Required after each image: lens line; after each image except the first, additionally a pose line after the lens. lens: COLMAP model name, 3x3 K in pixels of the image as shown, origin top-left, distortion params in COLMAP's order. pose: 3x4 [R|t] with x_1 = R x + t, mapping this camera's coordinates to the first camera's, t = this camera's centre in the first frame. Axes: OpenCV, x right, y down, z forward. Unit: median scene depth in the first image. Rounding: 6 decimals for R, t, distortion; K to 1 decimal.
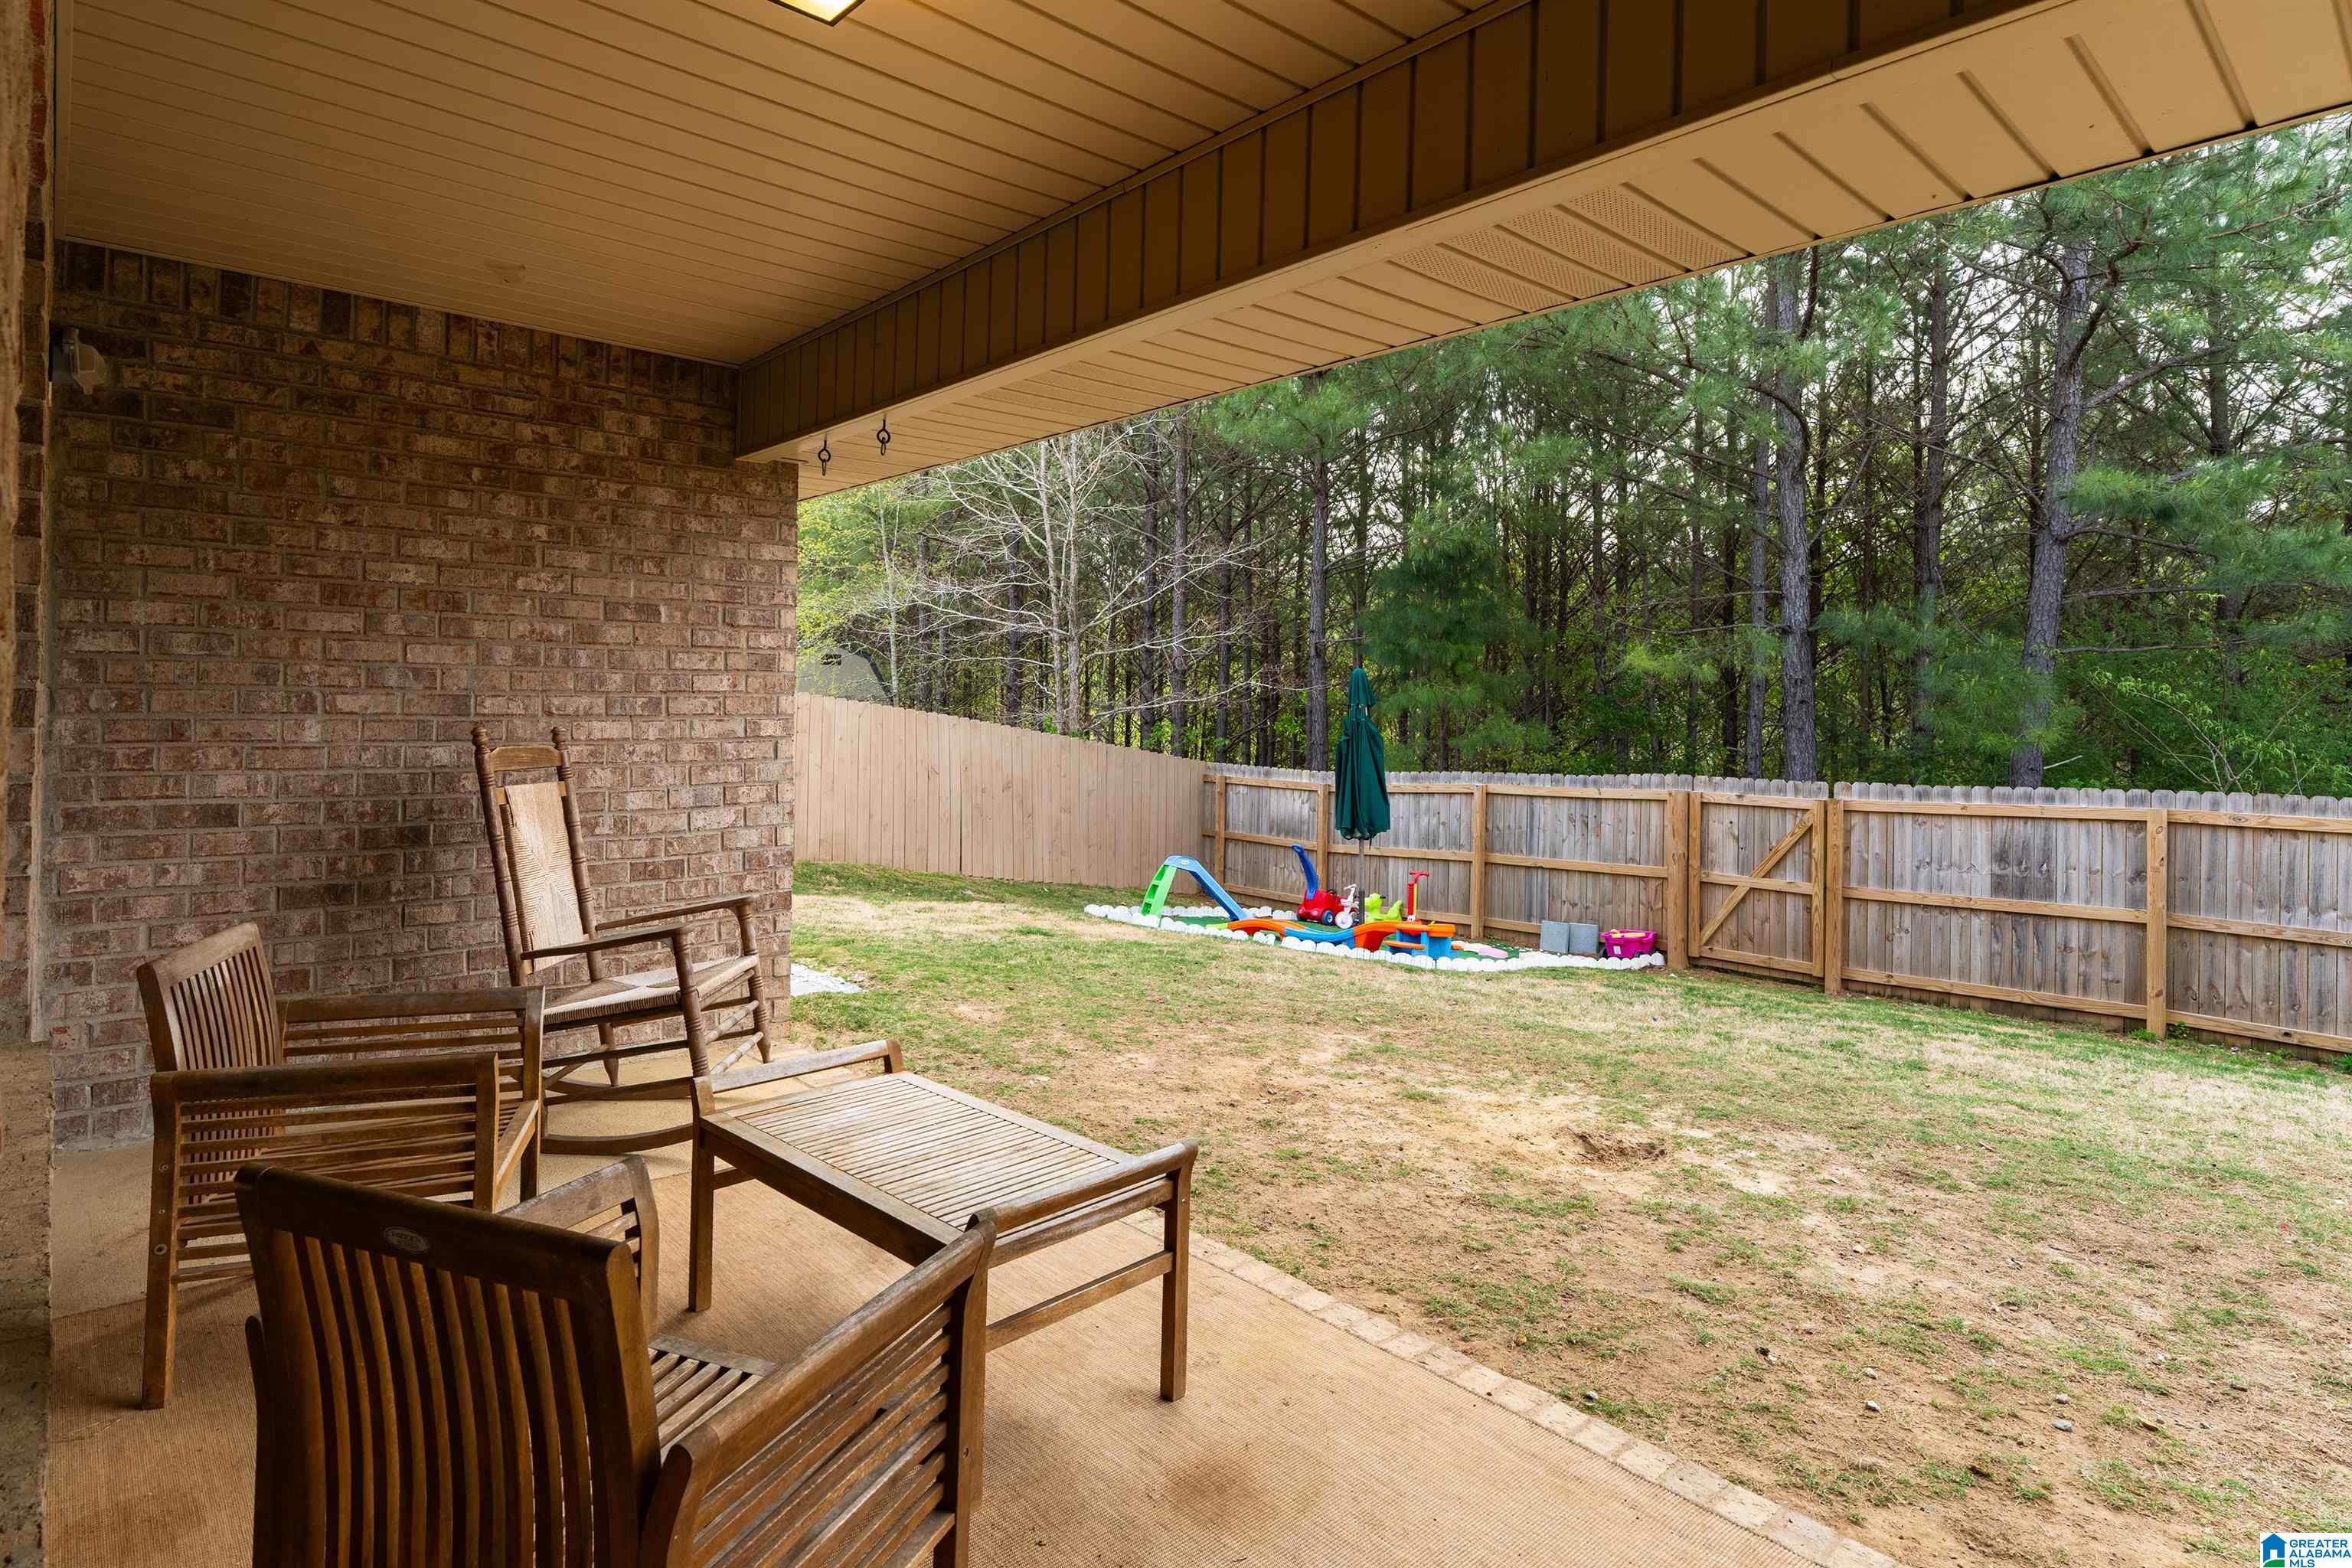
lens RADIAL K [[1200.9, 0, 1142.1], [0, 1200.9, 715.9], [0, 0, 1]] dist [-0.004354, 0.003196]
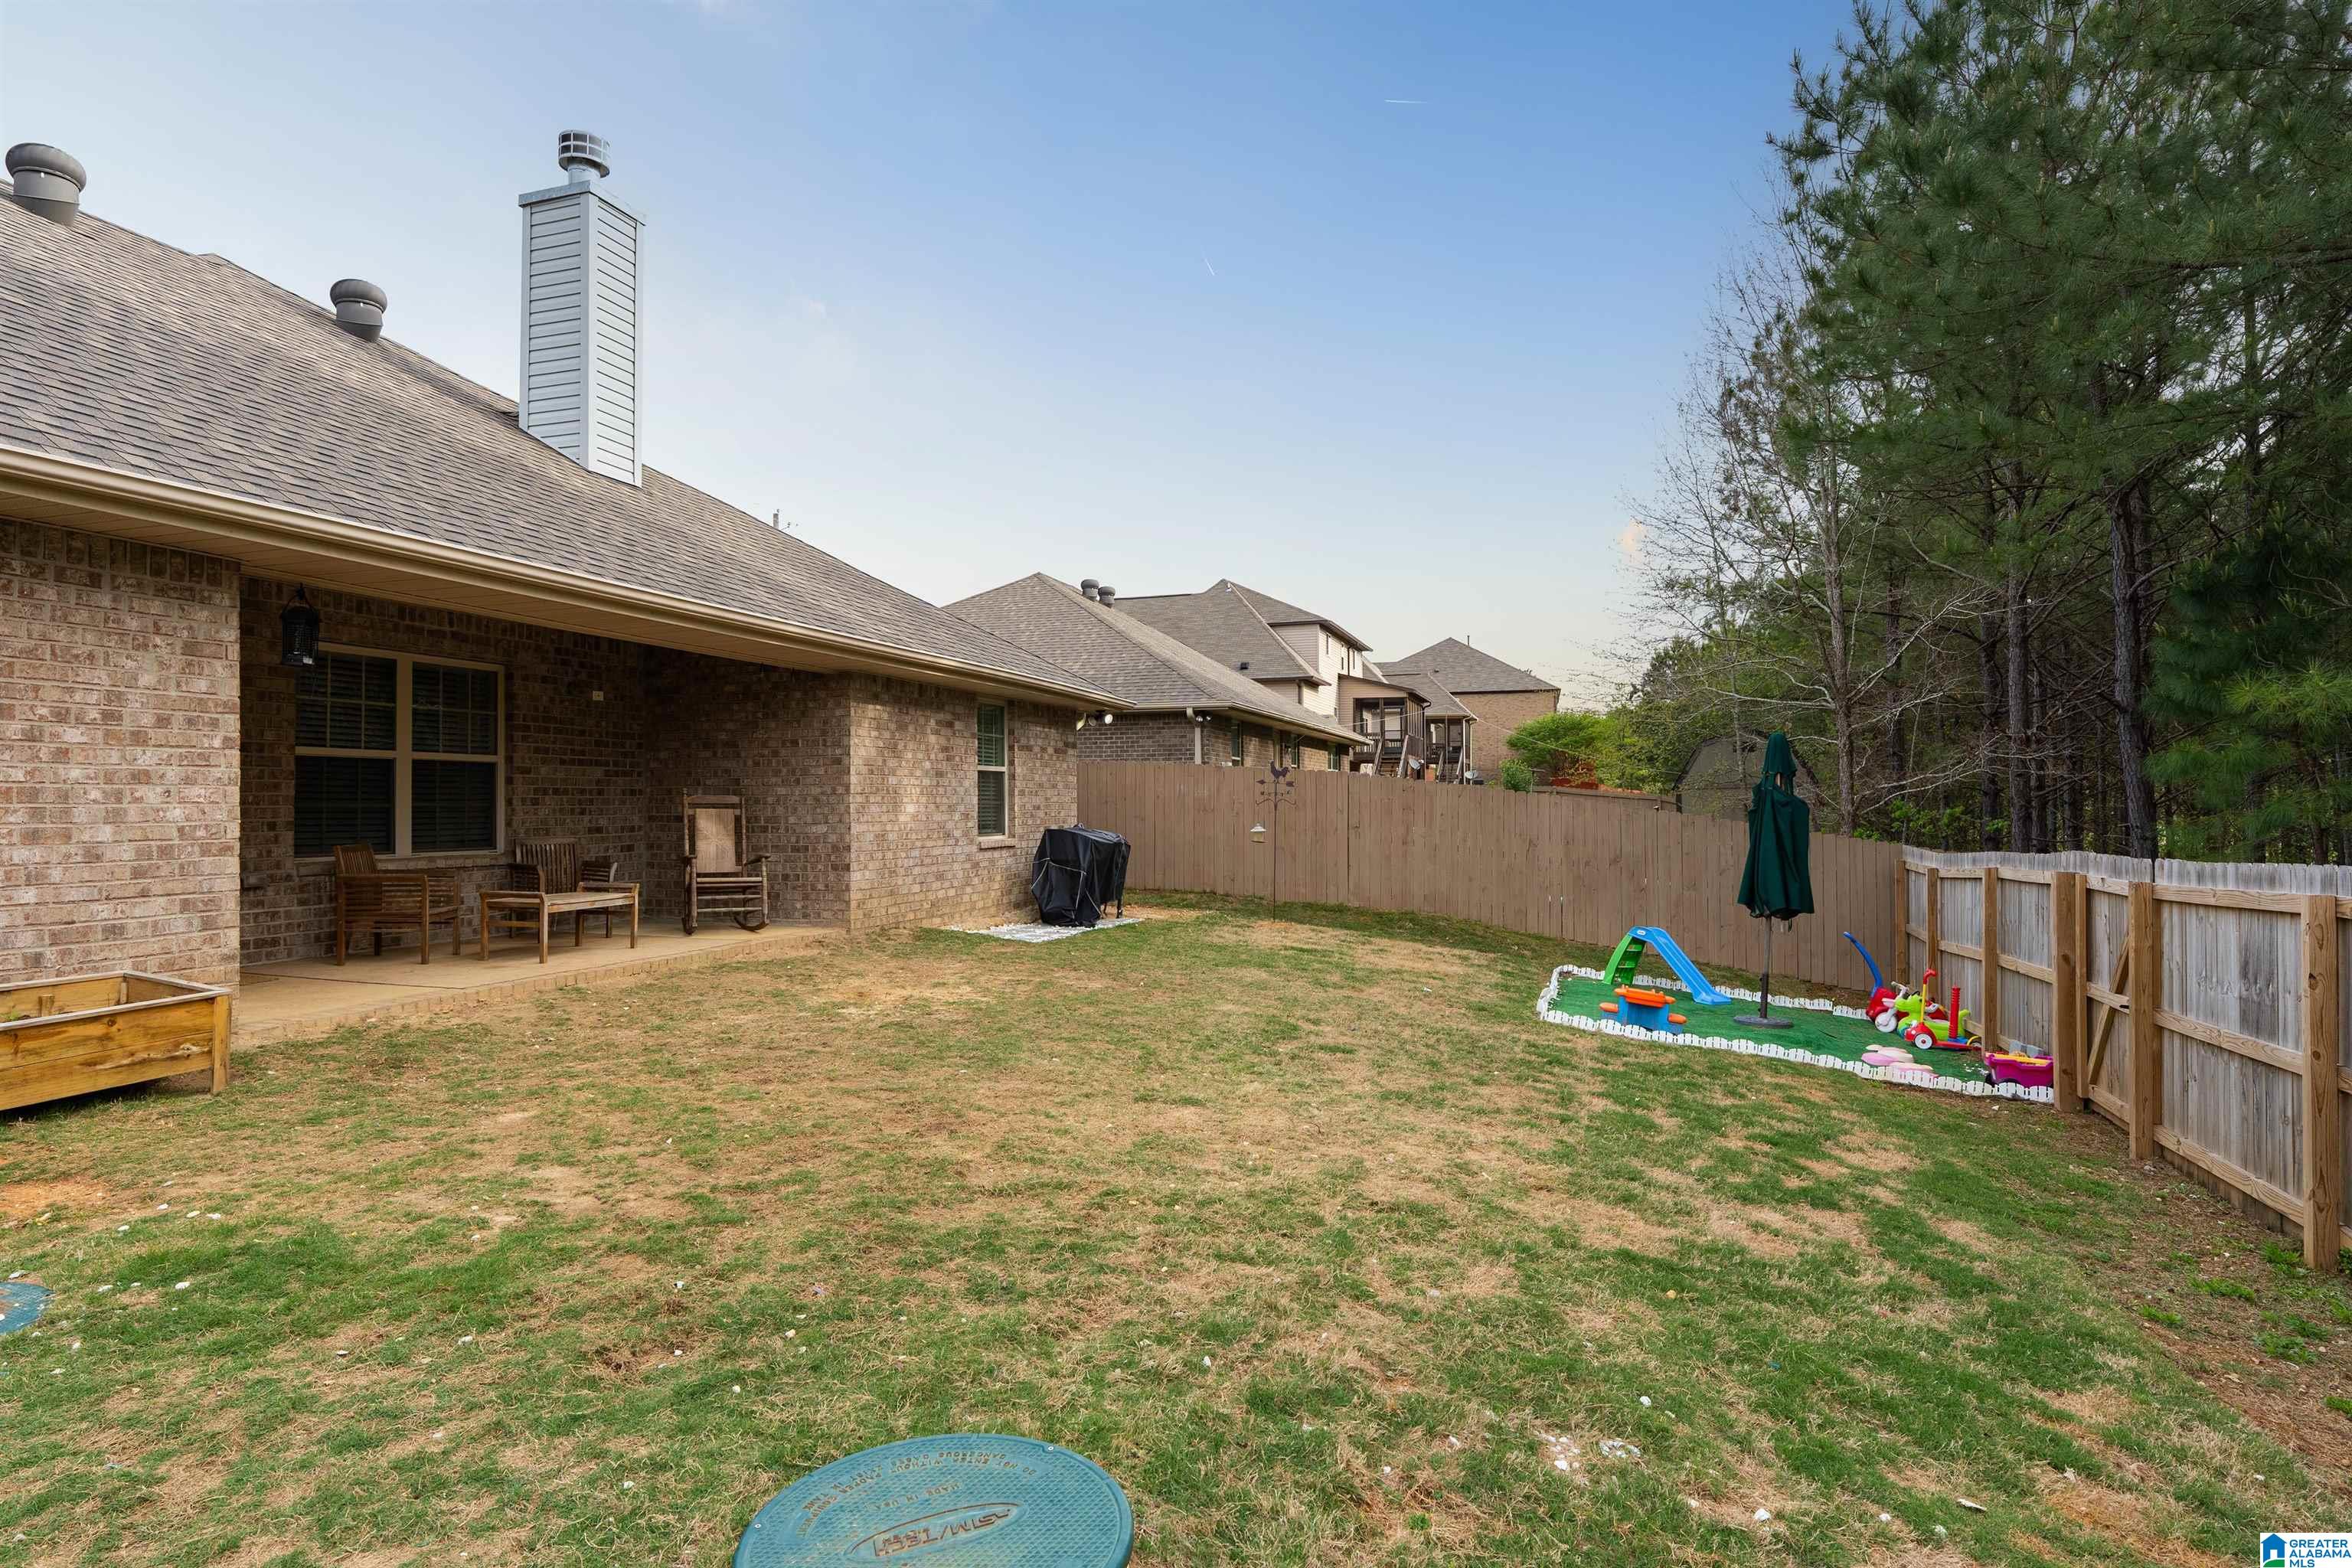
lens RADIAL K [[1359.9, 0, 1176.9], [0, 1359.9, 786.2], [0, 0, 1]] dist [-0.003904, -0.000154]
pose [[0.509066, -0.018190, -0.860535, 1.071620], [0.004671, 0.999820, -0.018372, 0.025587], [0.860715, 0.005333, 0.509060, 0.117768]]
